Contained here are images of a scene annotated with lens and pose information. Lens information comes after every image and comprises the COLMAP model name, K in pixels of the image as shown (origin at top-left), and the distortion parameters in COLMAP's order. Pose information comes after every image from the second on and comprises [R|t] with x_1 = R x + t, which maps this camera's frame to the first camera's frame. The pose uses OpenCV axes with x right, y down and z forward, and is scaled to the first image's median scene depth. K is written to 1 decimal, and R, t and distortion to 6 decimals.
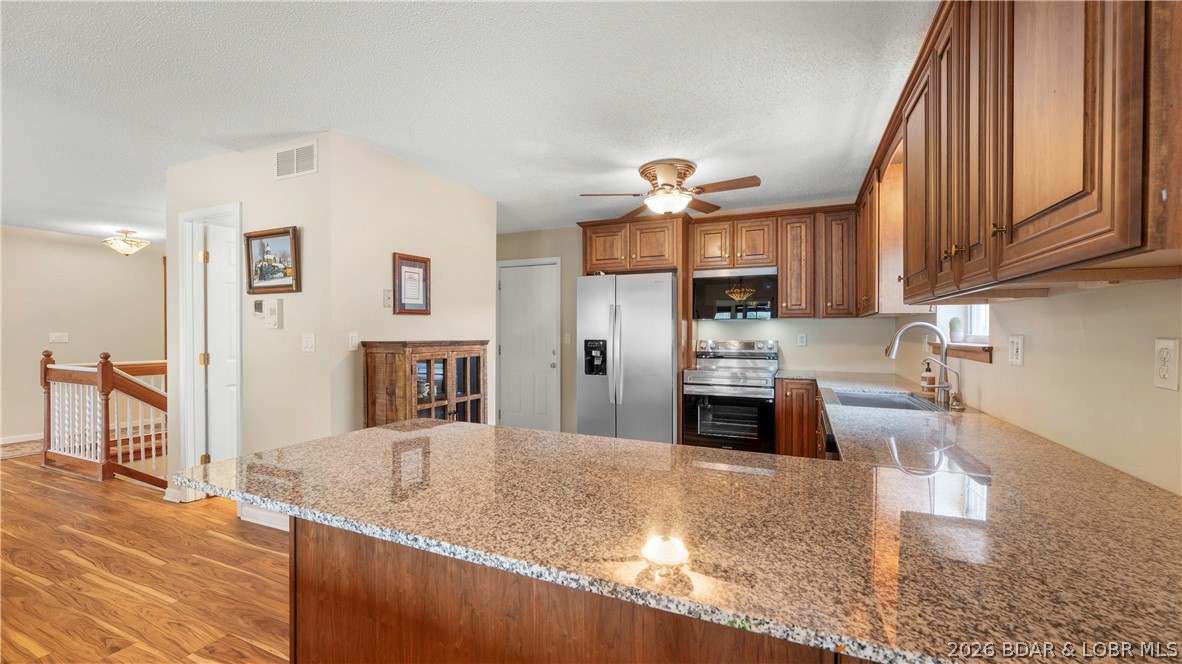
lens RADIAL K [[468.4, 0, 594.7], [0, 468.4, 332.3], [0, 0, 1]] dist [-0.007504, 0.000584]
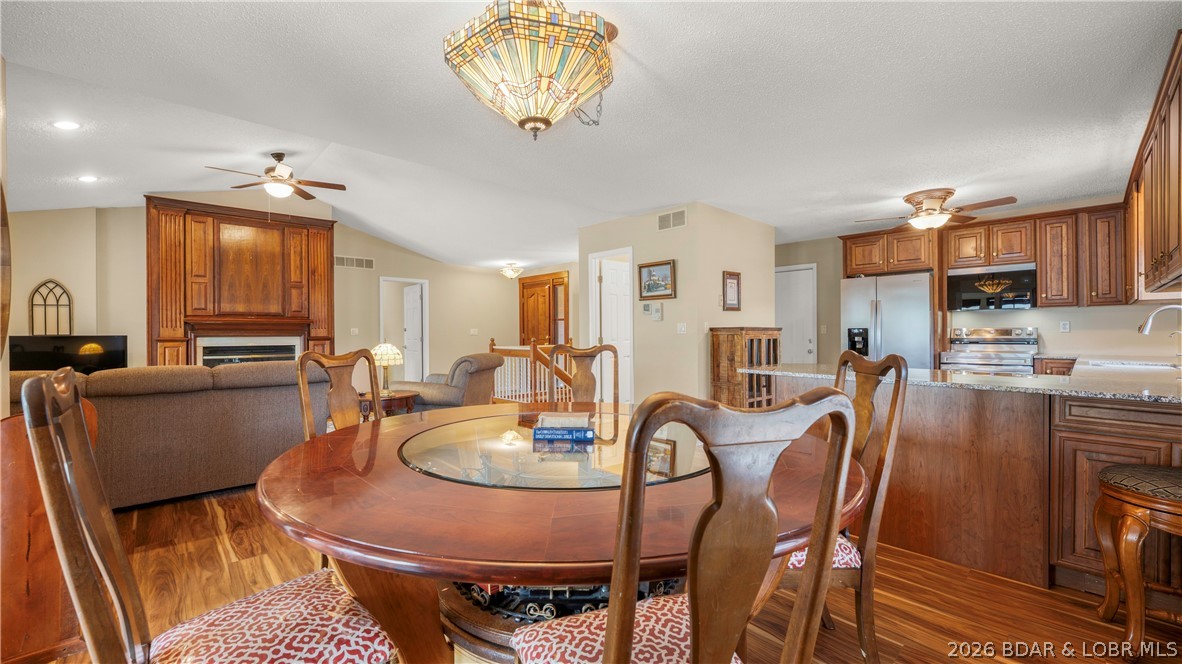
lens RADIAL K [[468.4, 0, 610.9], [0, 468.4, 333.4], [0, 0, 1]] dist [-0.007504, 0.000584]
pose [[0.928680, -0.006633, -0.370824, -0.163055], [0.006930, 0.999976, -0.000529, 0.028283], [0.370818, -0.002078, 0.928703, -0.468372]]
